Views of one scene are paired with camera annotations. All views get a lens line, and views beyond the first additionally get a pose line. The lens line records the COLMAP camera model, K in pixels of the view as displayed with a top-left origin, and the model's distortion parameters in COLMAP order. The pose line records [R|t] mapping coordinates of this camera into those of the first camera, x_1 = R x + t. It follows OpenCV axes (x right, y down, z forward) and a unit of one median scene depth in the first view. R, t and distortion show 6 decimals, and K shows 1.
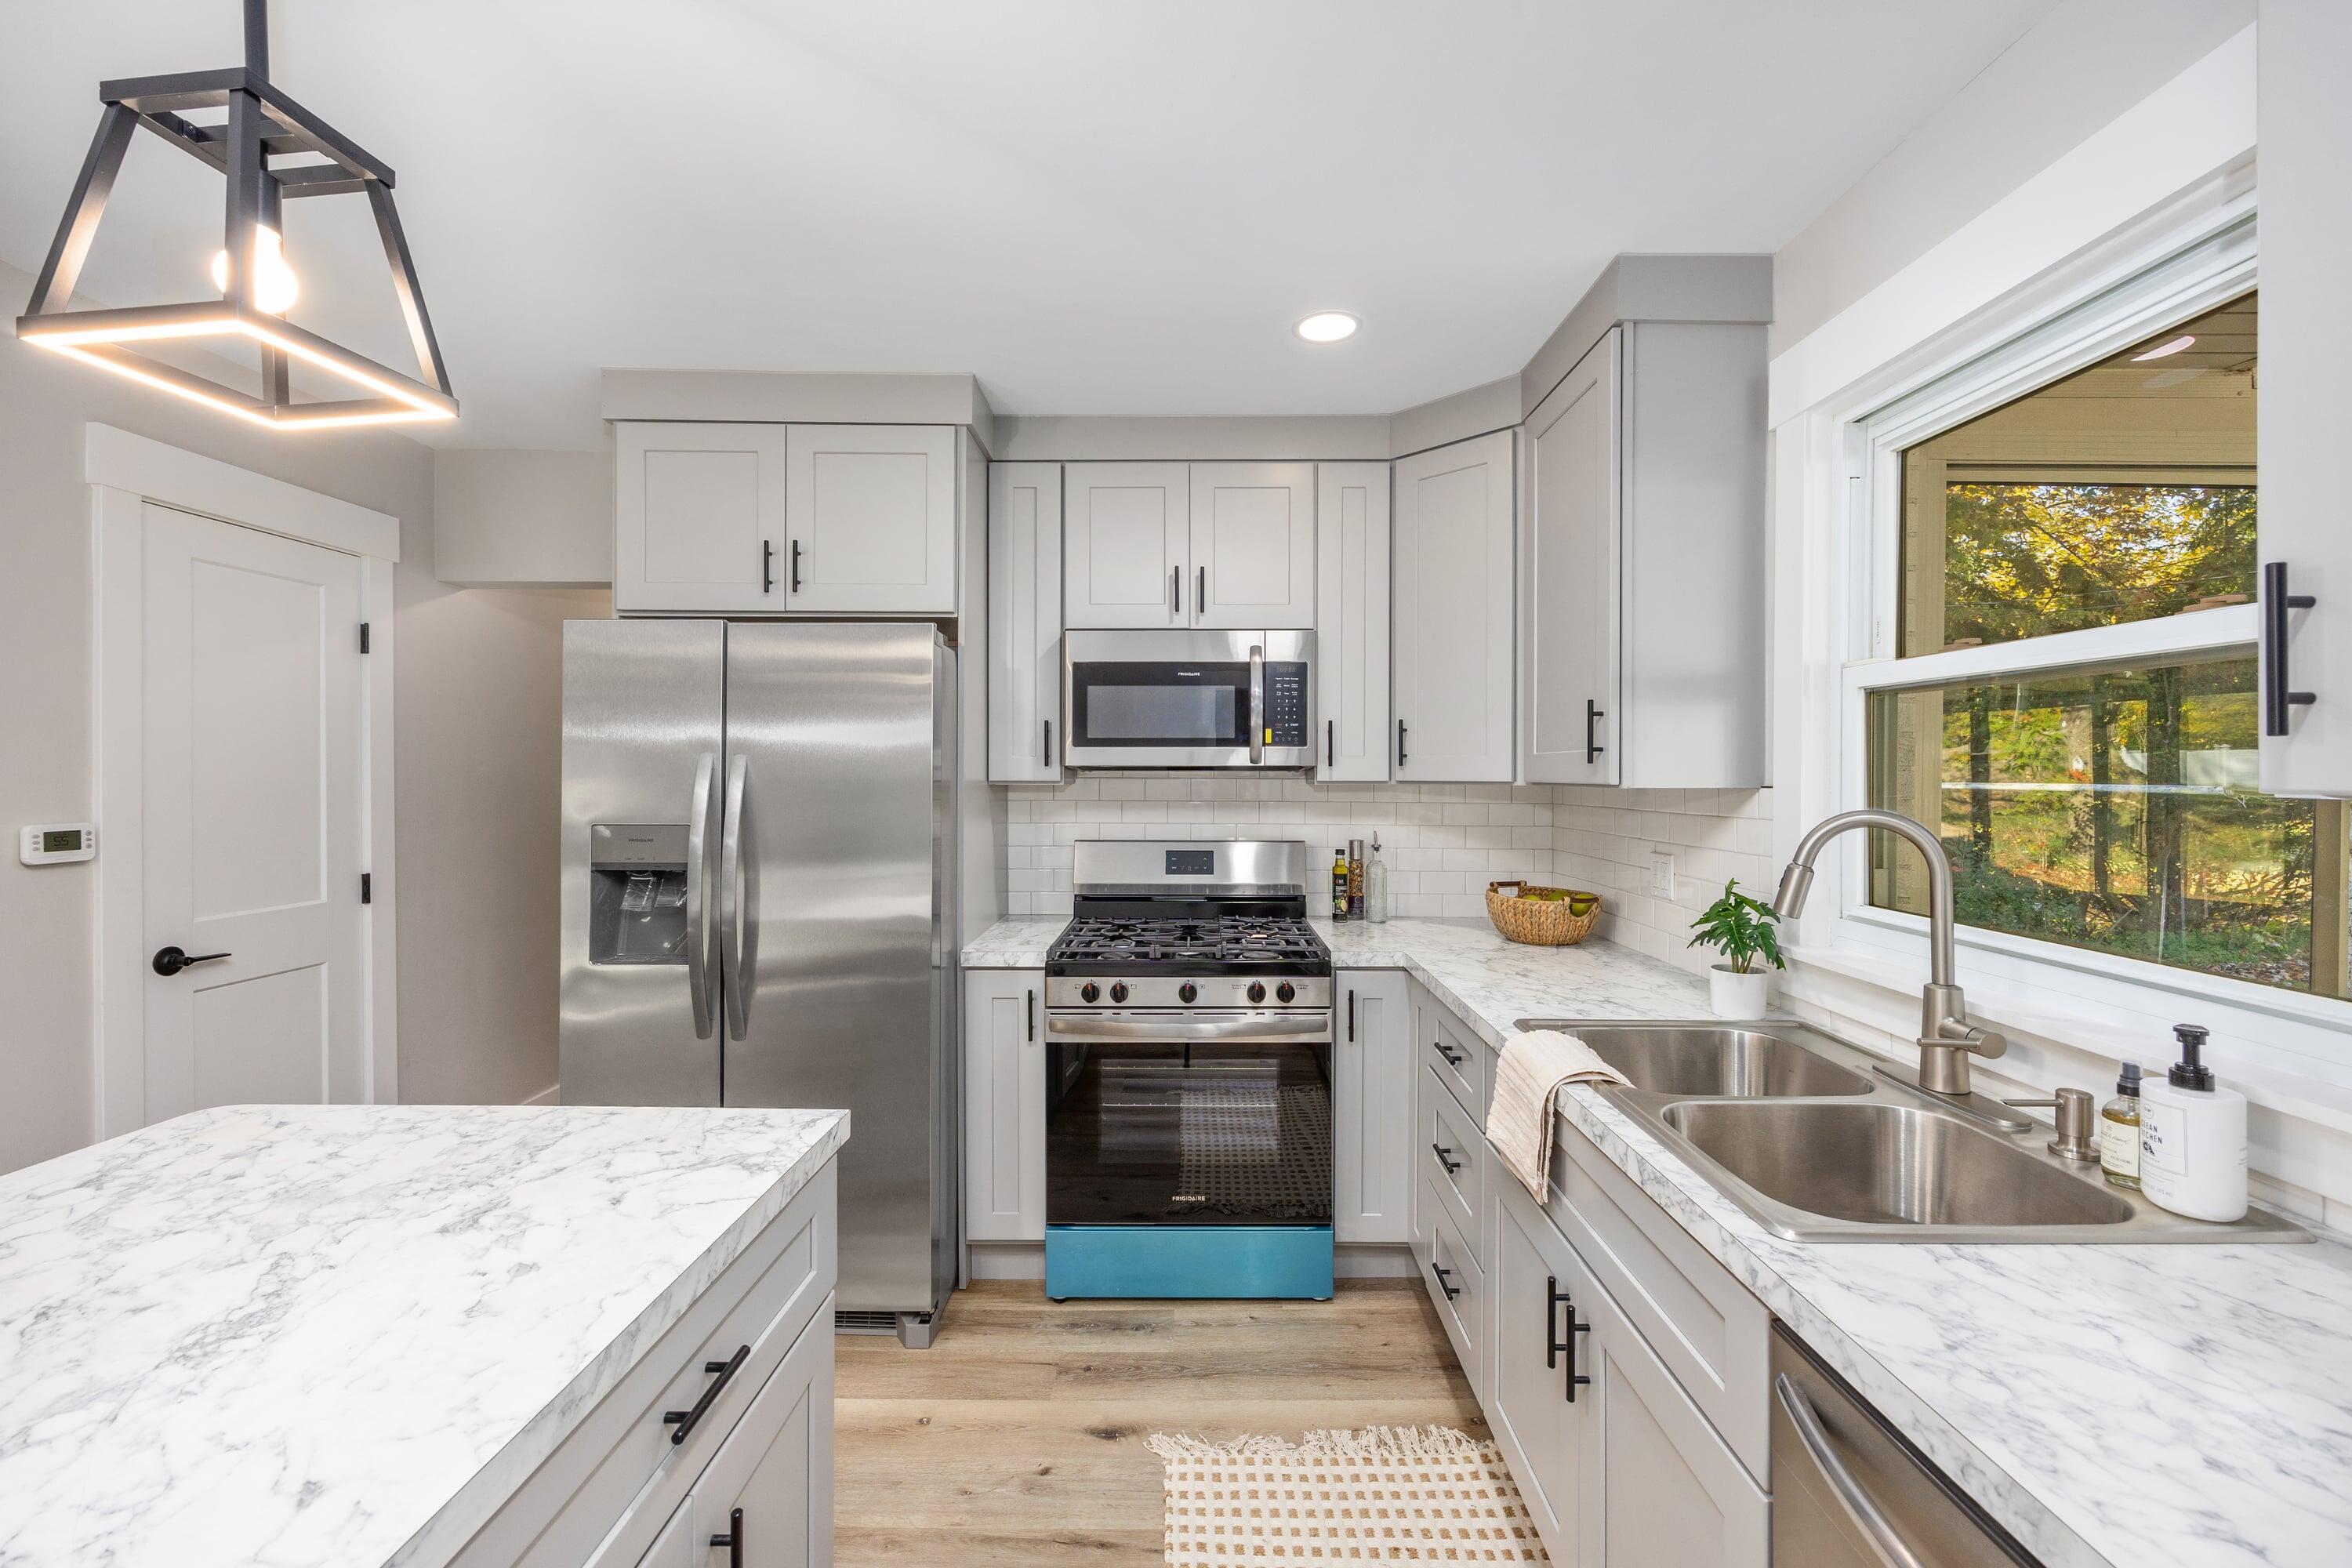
lens RADIAL K [[935.6, 0, 1187.6], [0, 935.6, 776.4], [0, 0, 1]] dist [-0.005827, 0.000447]
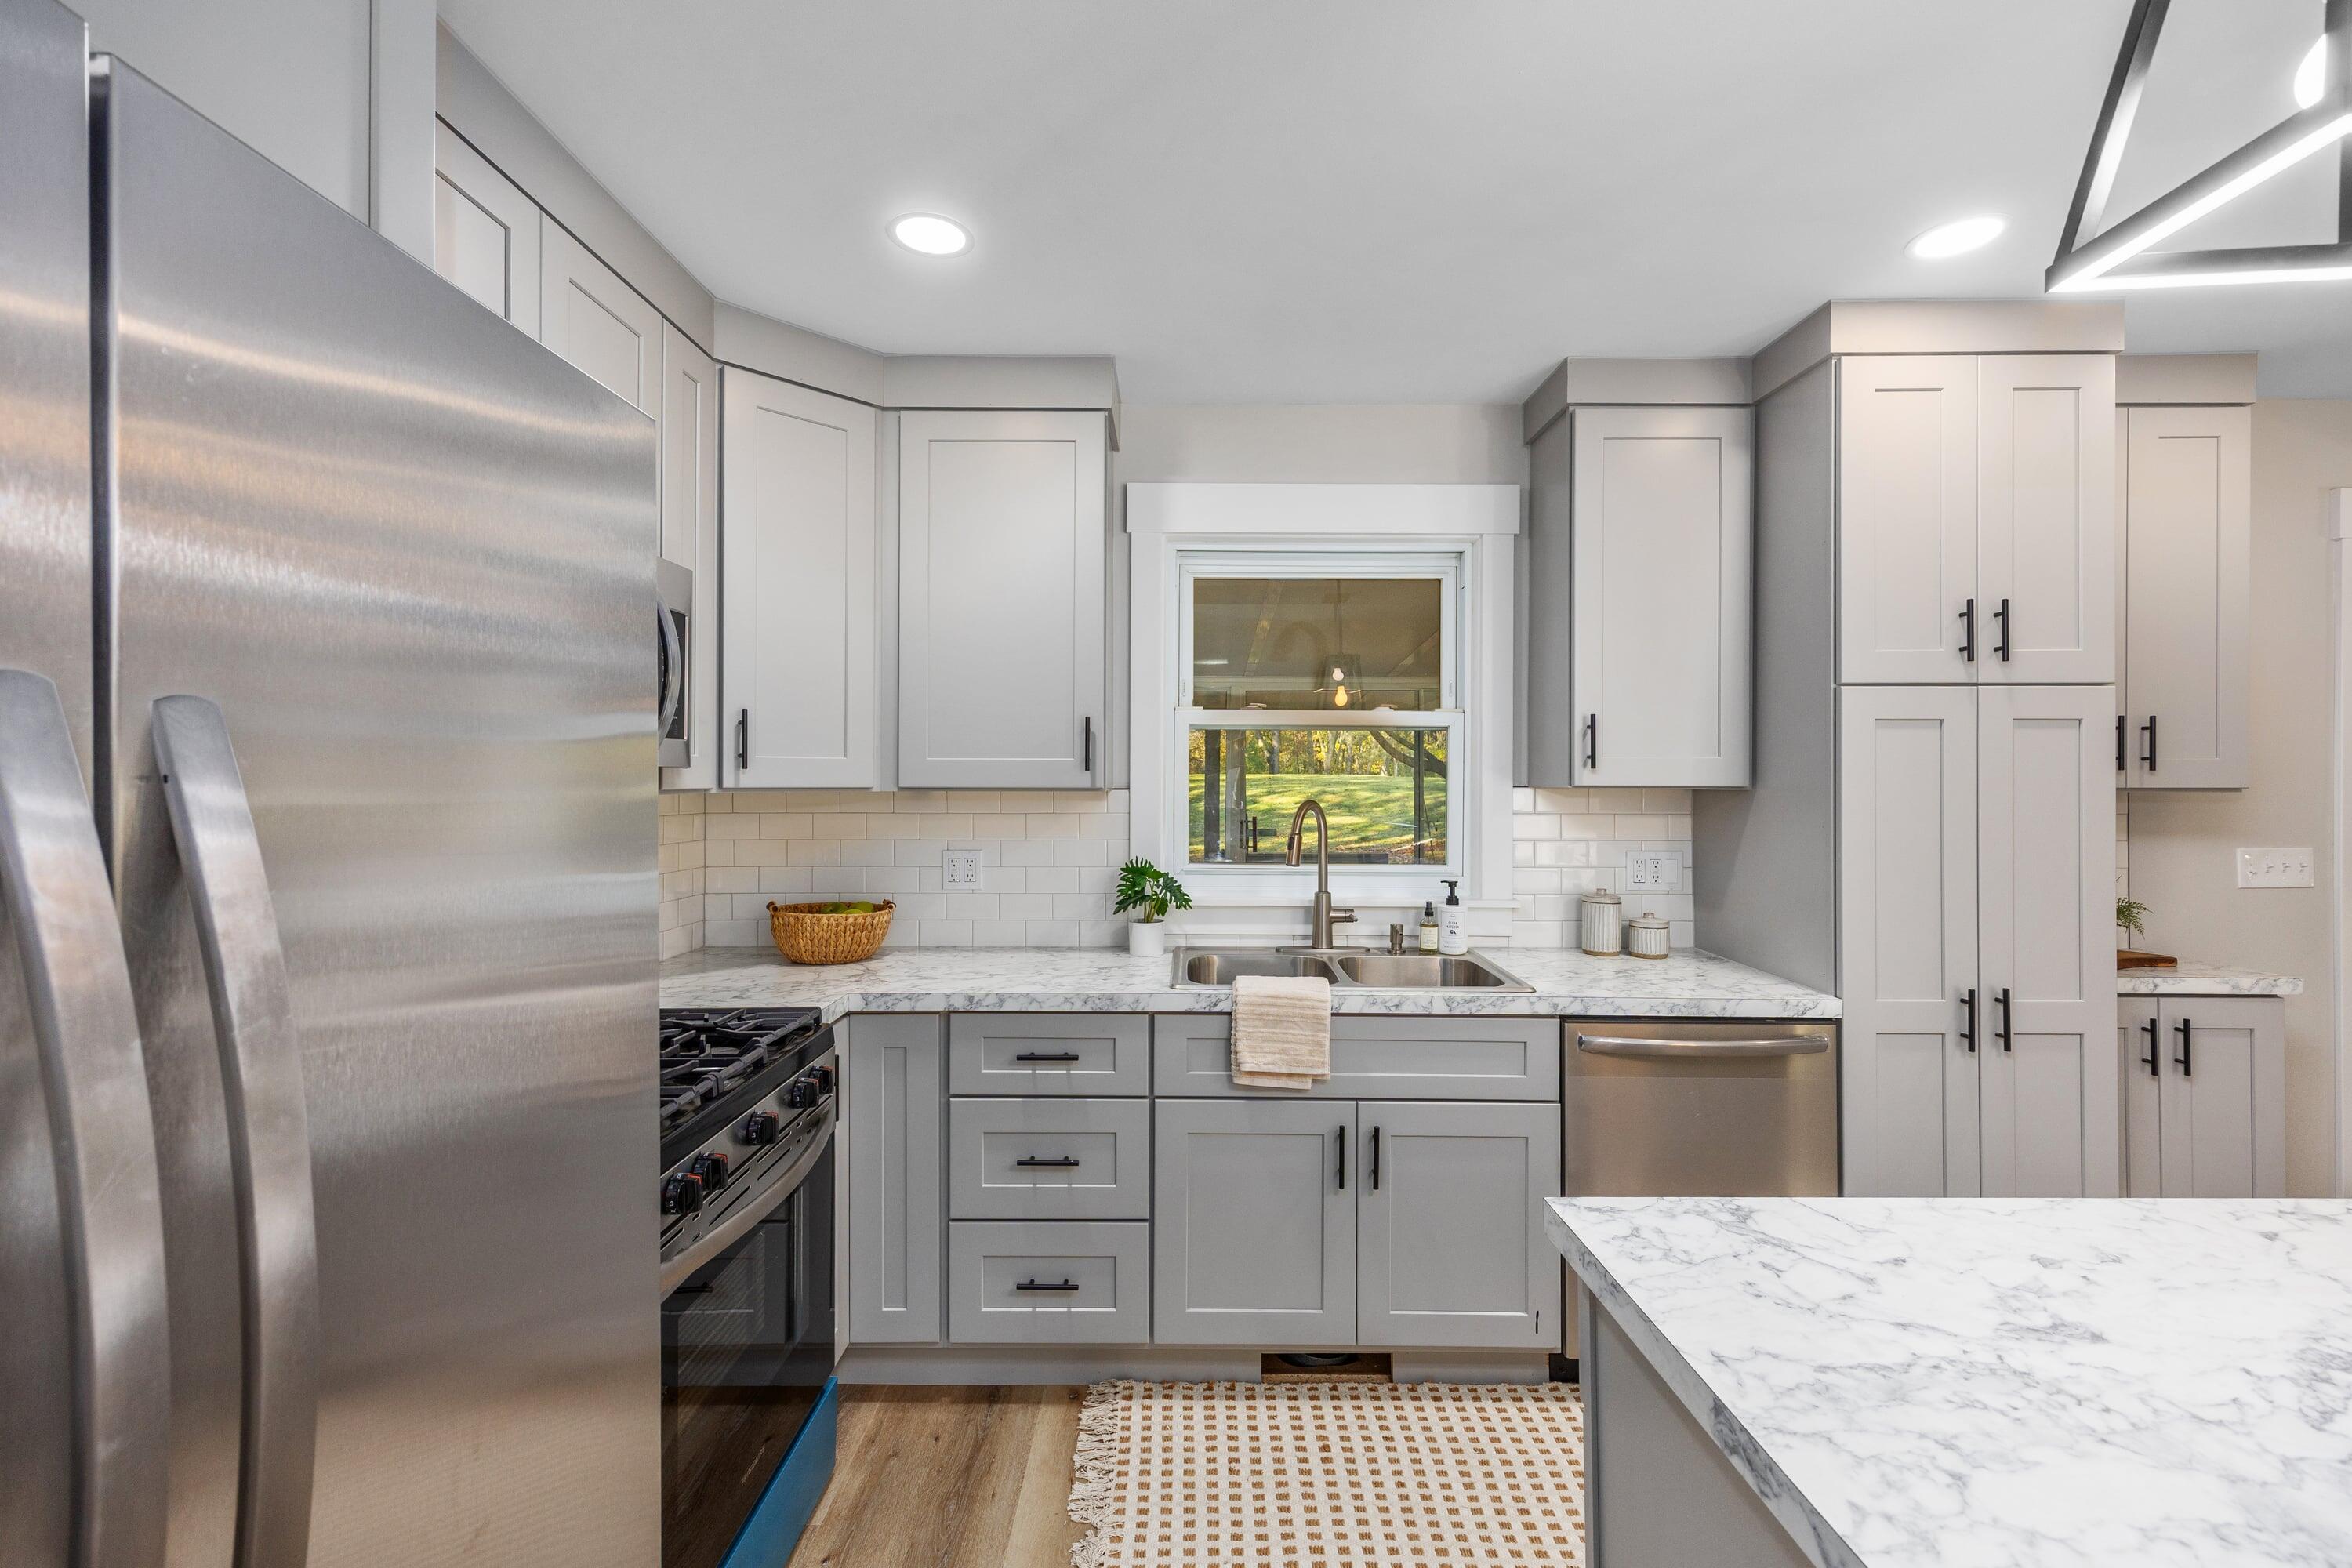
lens RADIAL K [[992.1, 0, 1189.9], [0, 992.1, 776.6], [0, 0, 1]] dist [0.004808, -0.000300]
pose [[-0.001142, 0.003014, 0.999995, -1.281995], [0.002633, 0.999992, -0.003011, -0.003743], [-0.999996, 0.002630, -0.001150, 1.374904]]
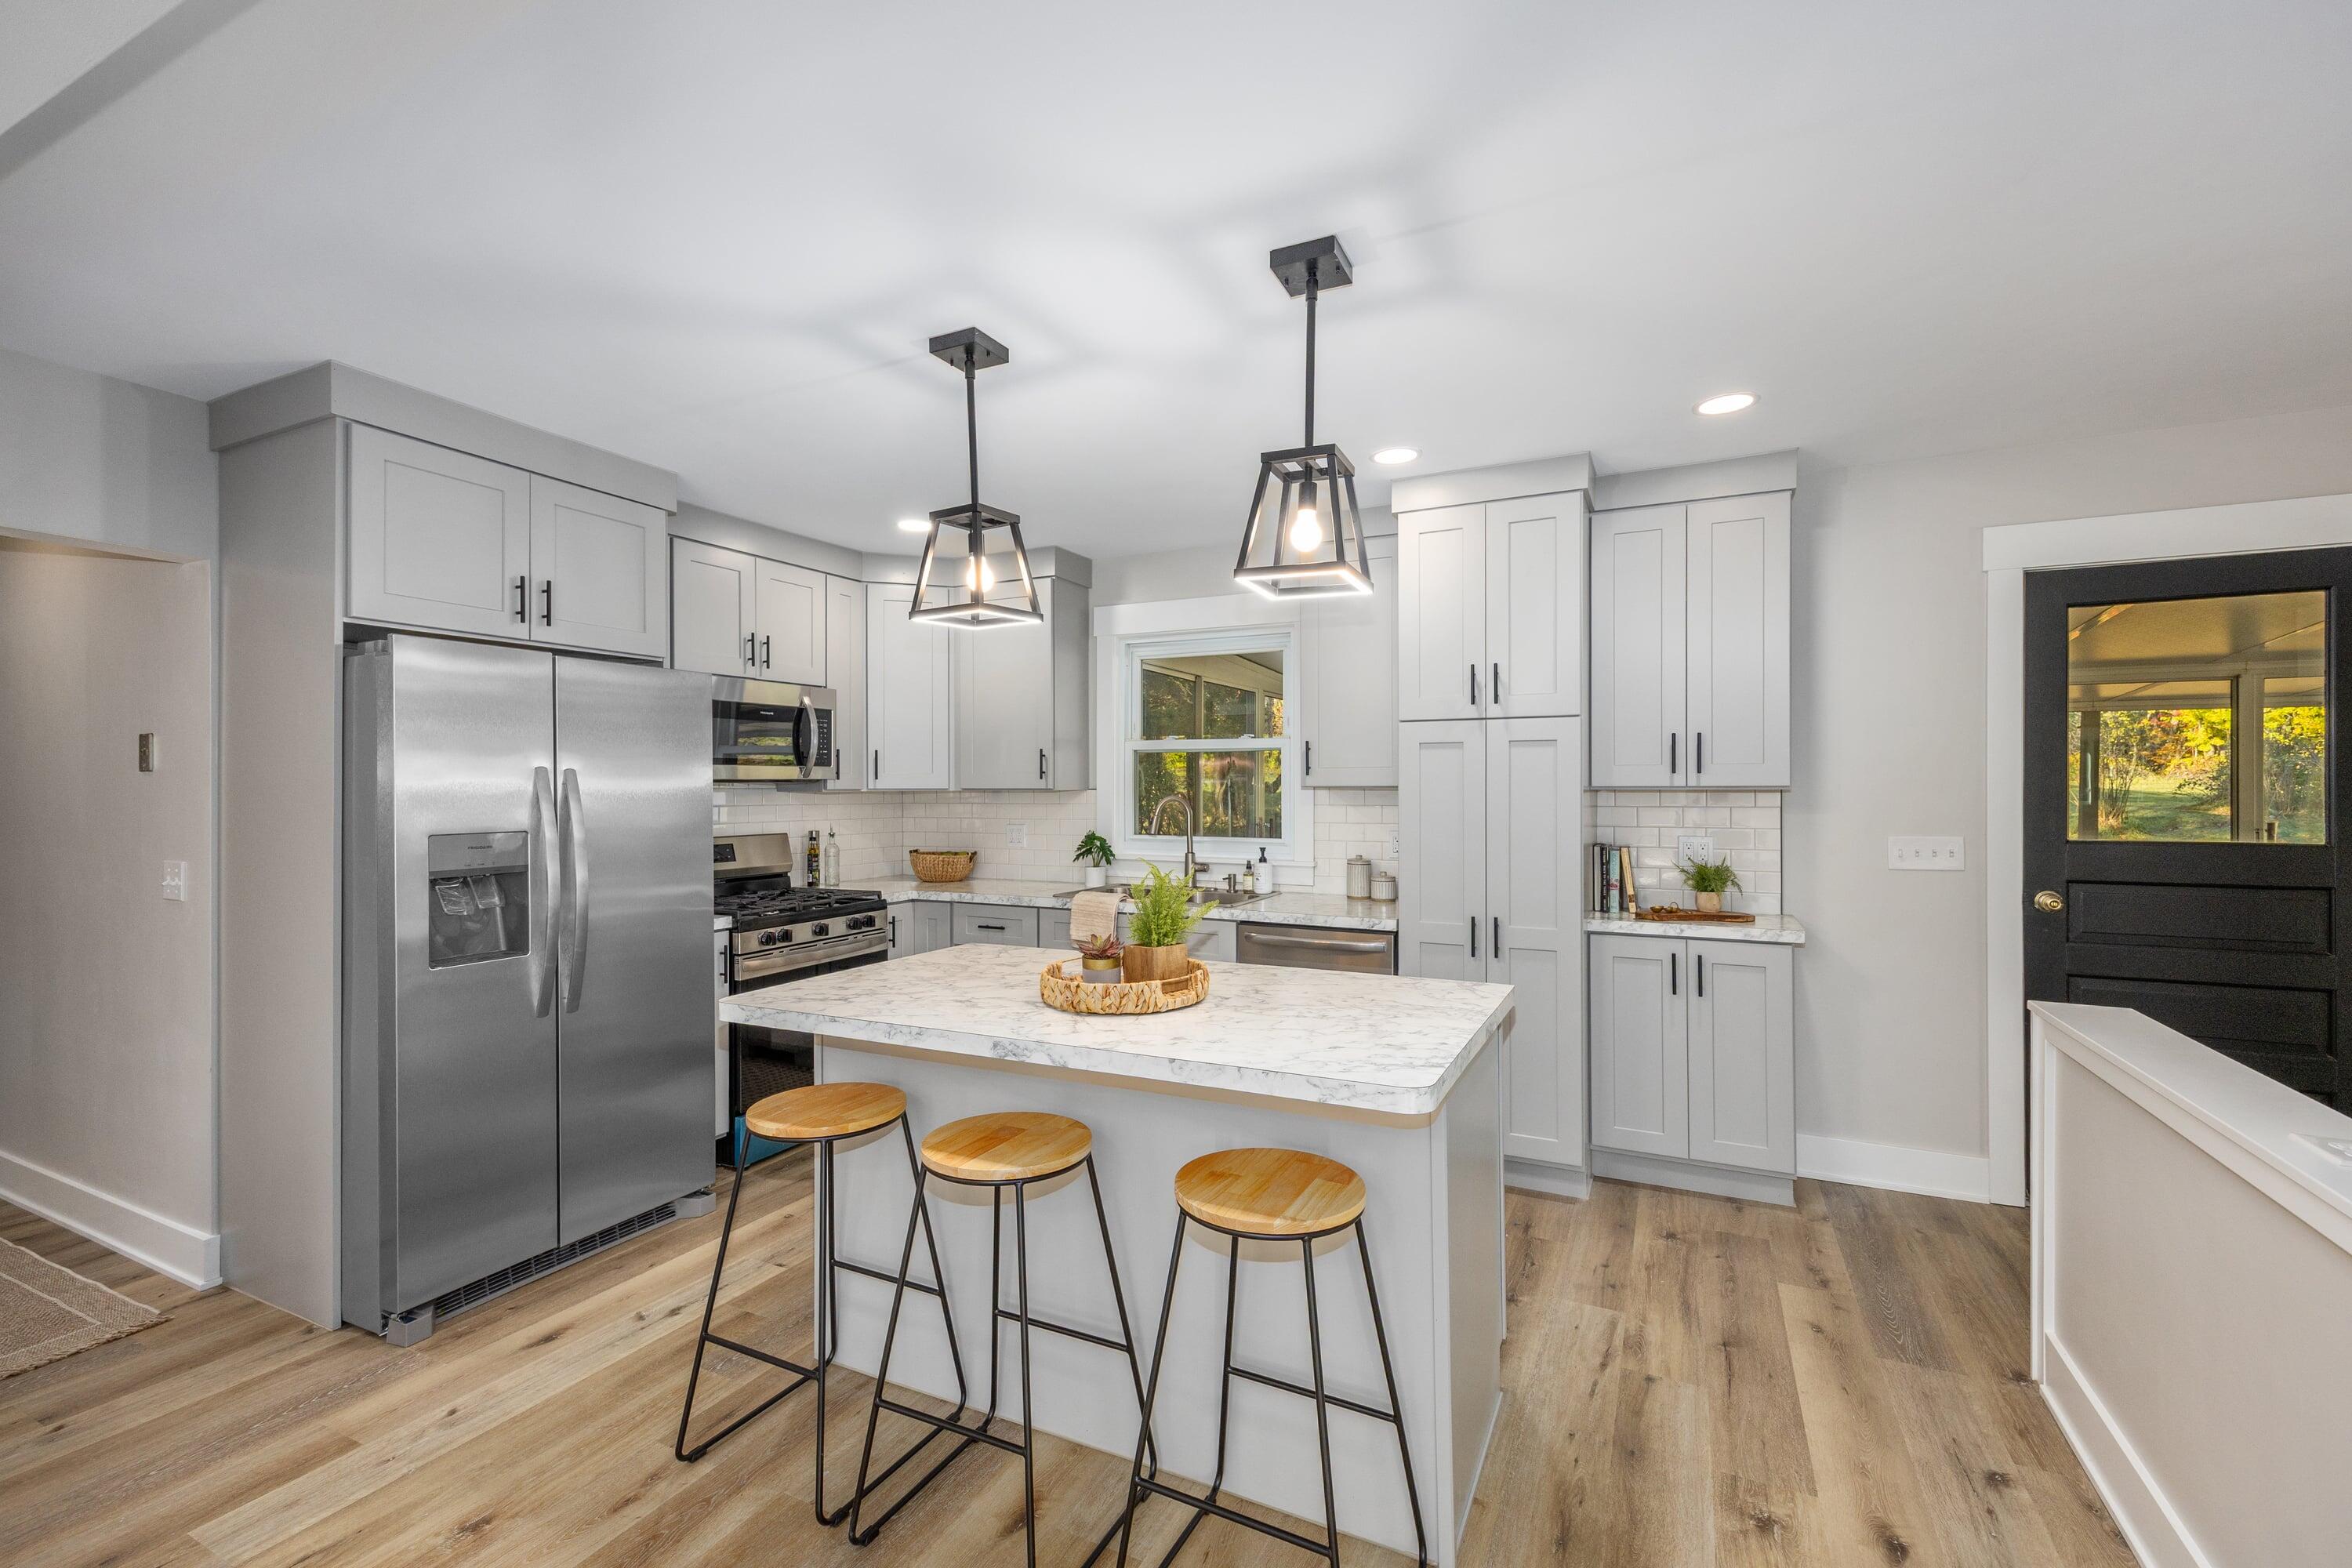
lens RADIAL K [[992.1, 0, 1189.6], [0, 992.1, 787.6], [0, 0, 1]] dist [0.004808, -0.000300]
pose [[0.433782, -0.005527, 0.901001, -2.277660], [0.007475, 0.999969, 0.002535, 0.004257], [-0.900987, 0.005635, 0.433810, -0.435170]]
